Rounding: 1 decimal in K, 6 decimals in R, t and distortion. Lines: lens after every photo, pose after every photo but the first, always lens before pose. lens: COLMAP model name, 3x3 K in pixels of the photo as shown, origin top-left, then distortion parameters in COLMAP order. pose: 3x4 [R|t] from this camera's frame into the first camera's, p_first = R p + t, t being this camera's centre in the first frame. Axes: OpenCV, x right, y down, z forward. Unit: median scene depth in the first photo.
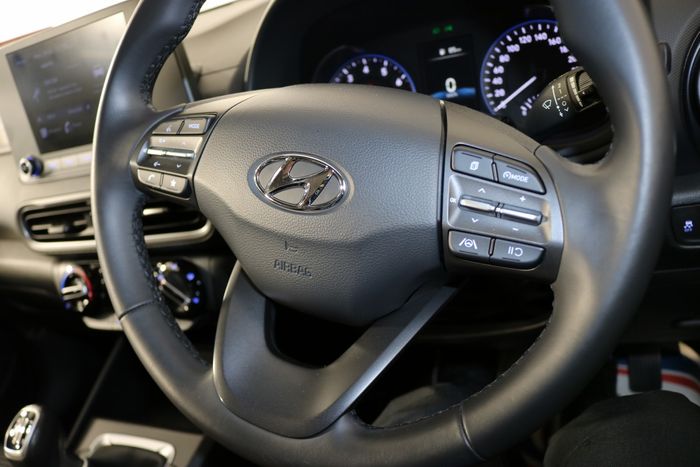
lens RADIAL K [[578.0, 0, 337.7], [0, 578.0, 233.3], [0, 0, 1]] dist [-0.167656, 0.140361]
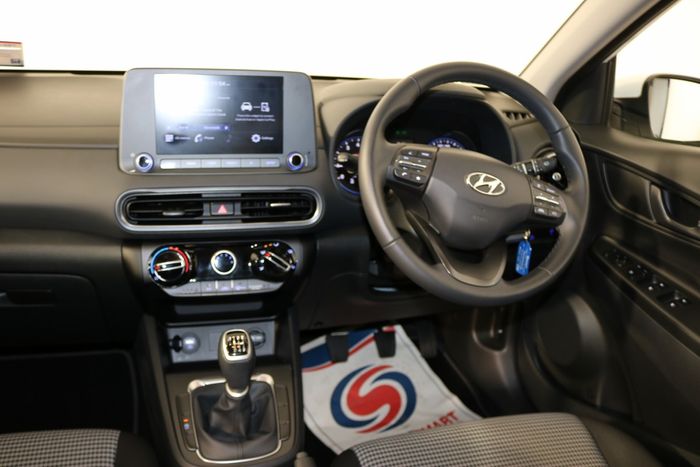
lens RADIAL K [[578.0, 0, 337.7], [0, 578.0, 233.3], [0, 0, 1]] dist [-0.167656, 0.140361]
pose [[0.758977, 0.107933, 0.642109, -1.252782], [0.012661, 0.983532, -0.180288, 0.333283], [-0.650994, 0.144964, 0.745112, -0.250368]]
